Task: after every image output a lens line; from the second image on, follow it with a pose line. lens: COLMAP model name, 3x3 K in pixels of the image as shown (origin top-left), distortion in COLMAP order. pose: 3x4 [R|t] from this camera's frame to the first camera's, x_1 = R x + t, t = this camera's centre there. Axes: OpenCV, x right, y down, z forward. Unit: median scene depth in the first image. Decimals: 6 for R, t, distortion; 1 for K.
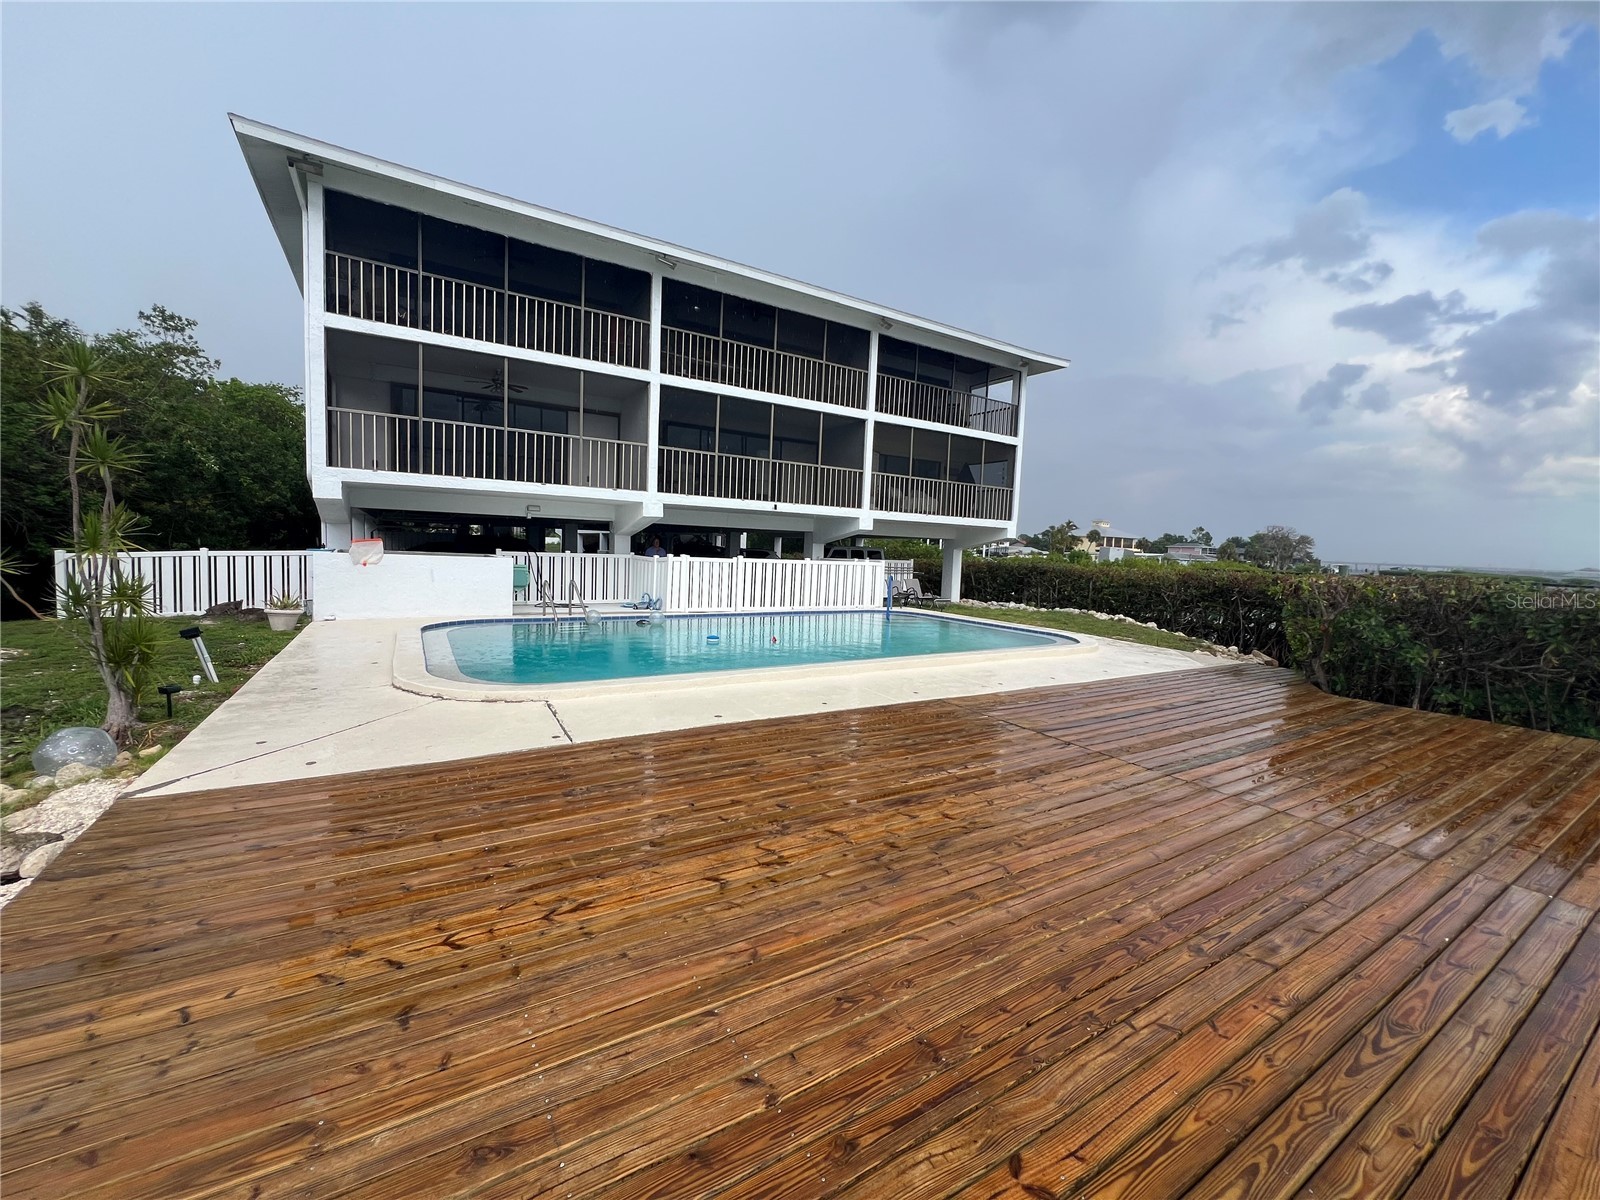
lens RADIAL K [[640.4, 0, 795.7], [0, 640.4, 594.9], [0, 0, 1]] dist [-0.001926, 0.000856]
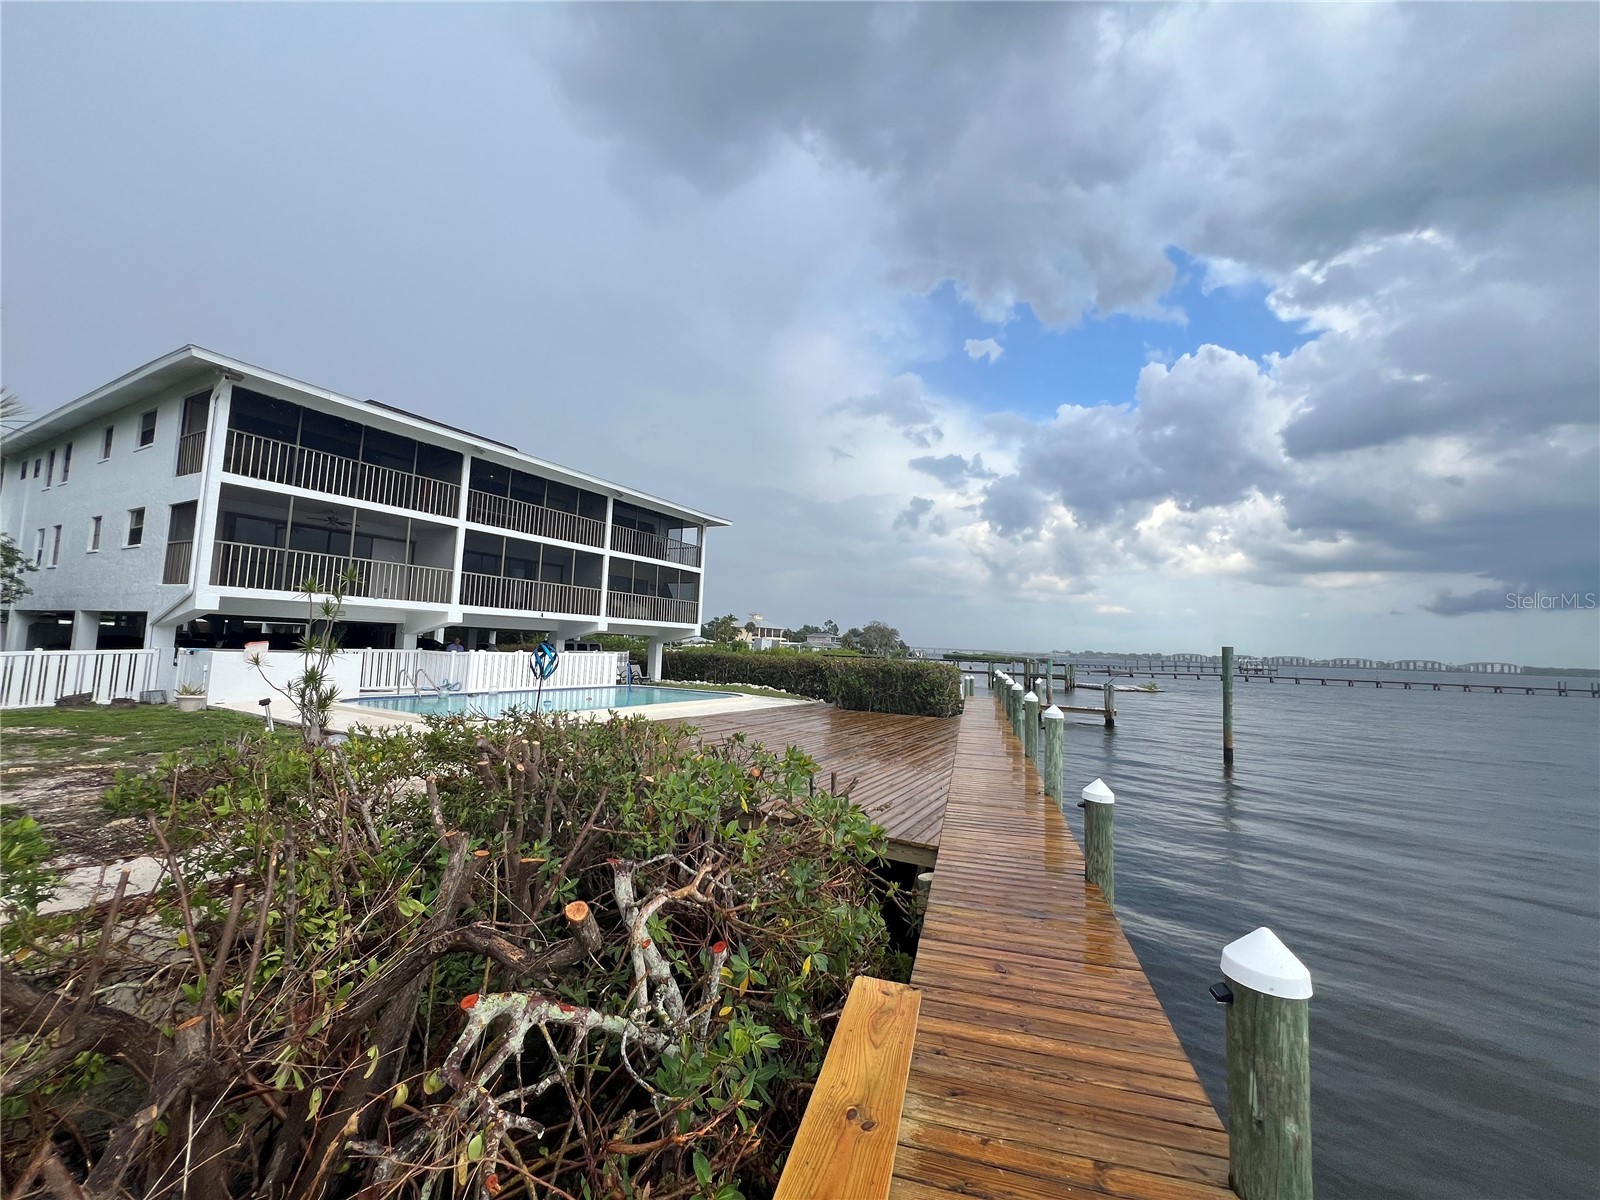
lens RADIAL K [[640.4, 0, 795.1], [0, 640.4, 595.2], [0, 0, 1]] dist [-0.001926, 0.000856]
pose [[0.875599, 0.033137, 0.481900, -0.249502], [0.032918, 0.991231, -0.127972, 0.019162], [-0.481915, 0.127915, 0.866831, -0.546108]]
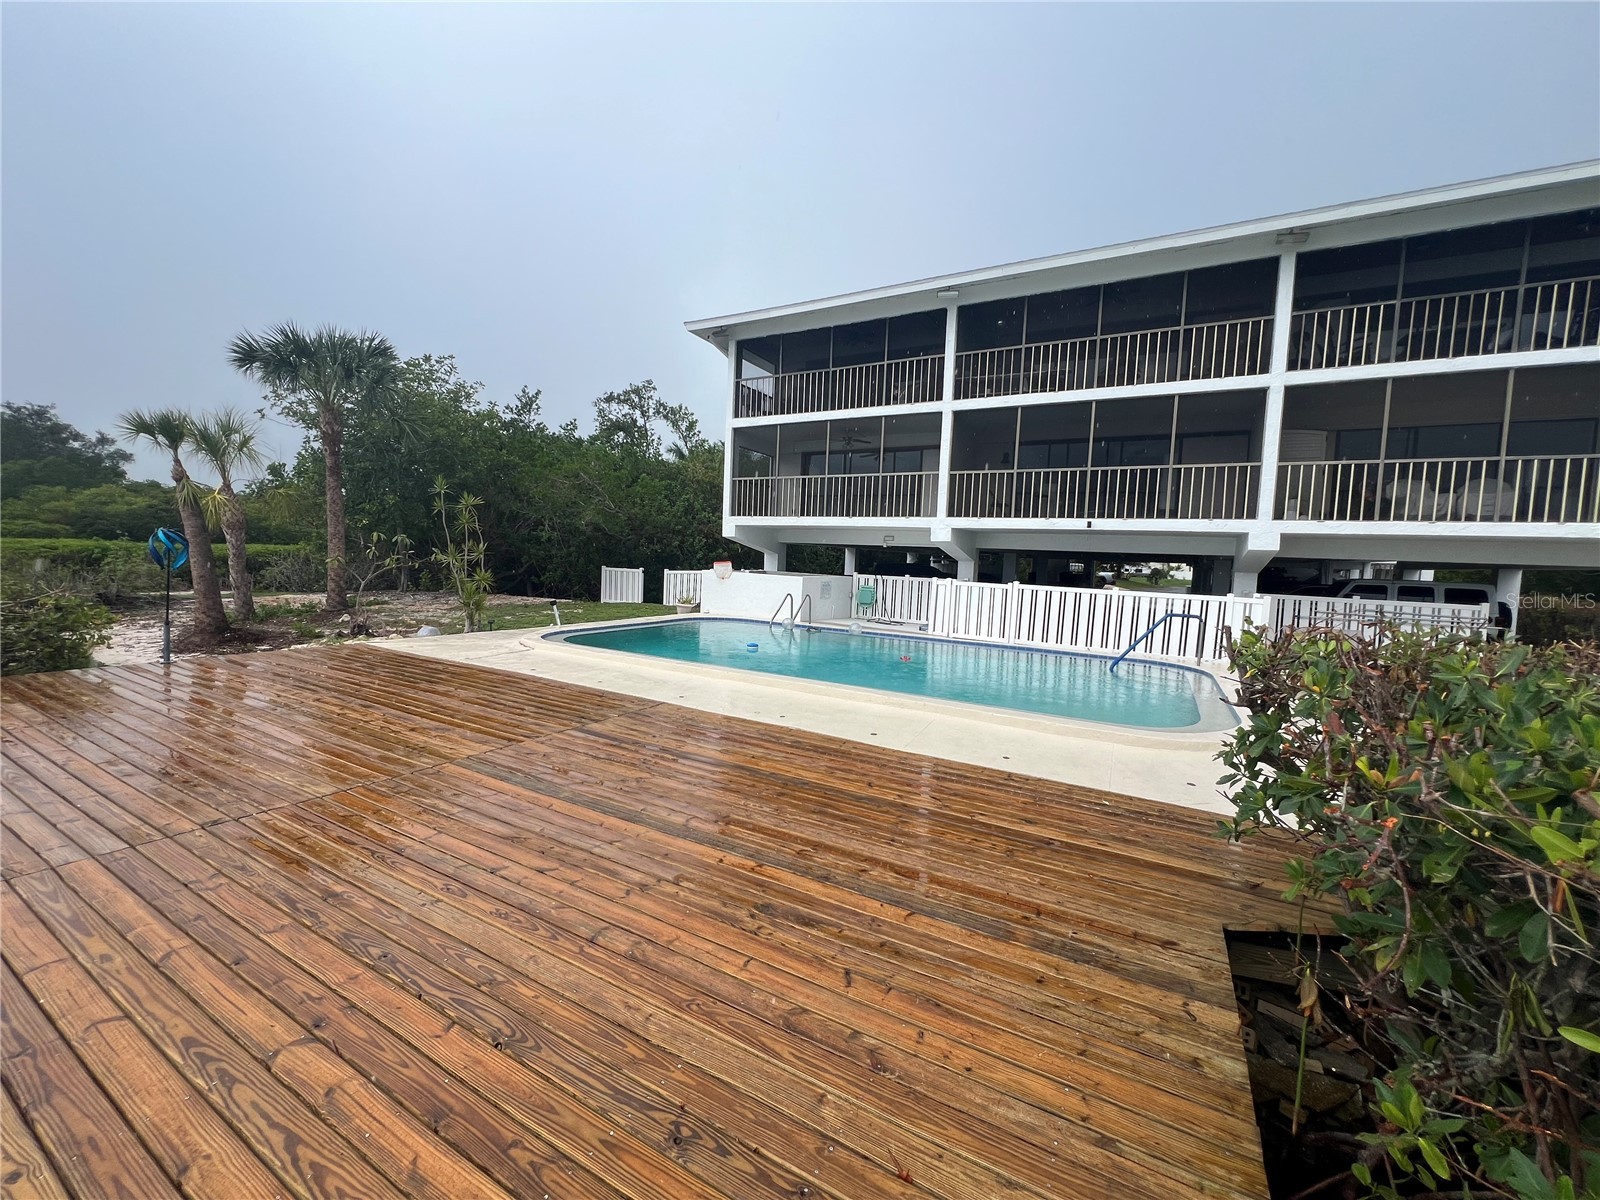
lens RADIAL K [[640.4, 0, 804.5], [0, 640.4, 599.0], [0, 0, 1]] dist [-0.001926, 0.000856]
pose [[0.502266, 0.036421, -0.863946, 0.553823], [-0.090786, 0.995812, -0.010799, -0.000968], [0.859934, 0.083858, 0.503469, 0.312571]]
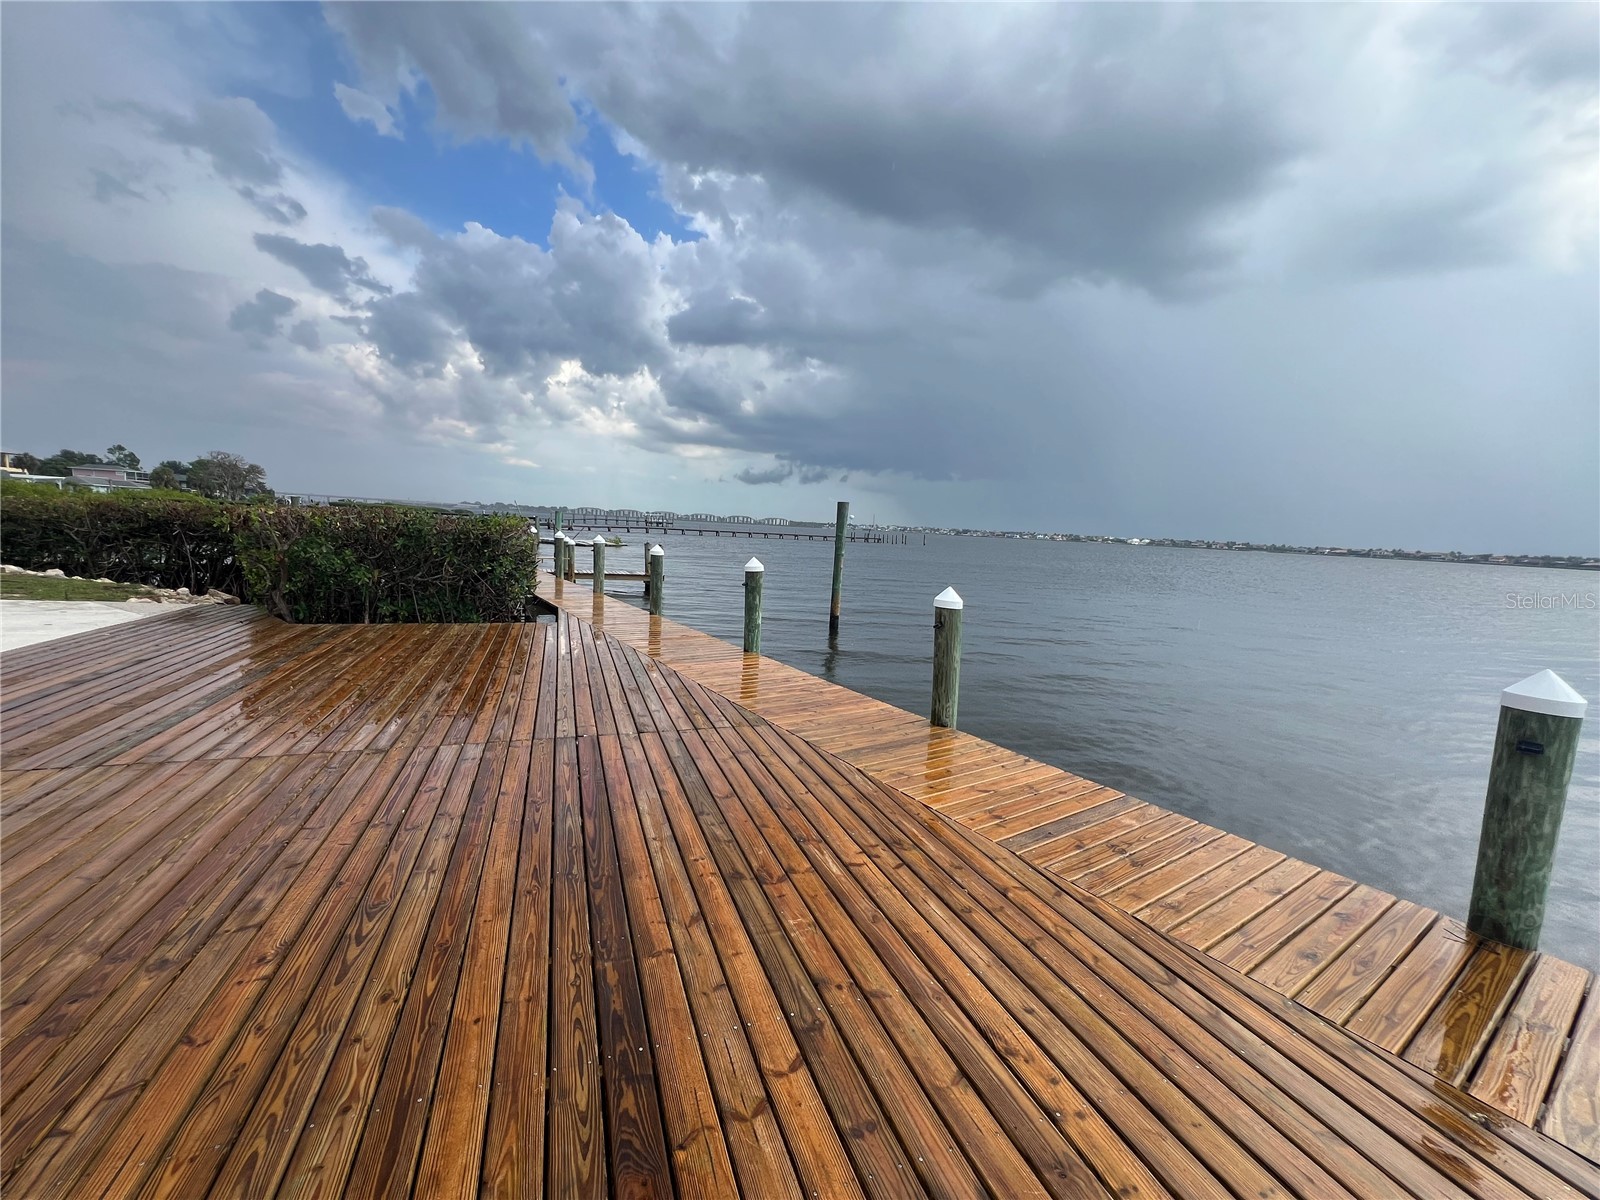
lens RADIAL K [[640.4, 0, 795.7], [0, 640.4, 593.8], [0, 0, 1]] dist [-0.001926, 0.000856]
pose [[0.204802, -0.130158, 0.970111, 0.011283], [0.027494, 0.991493, 0.127222, 0.000522], [-0.978417, 0.000616, 0.206638, 0.006411]]
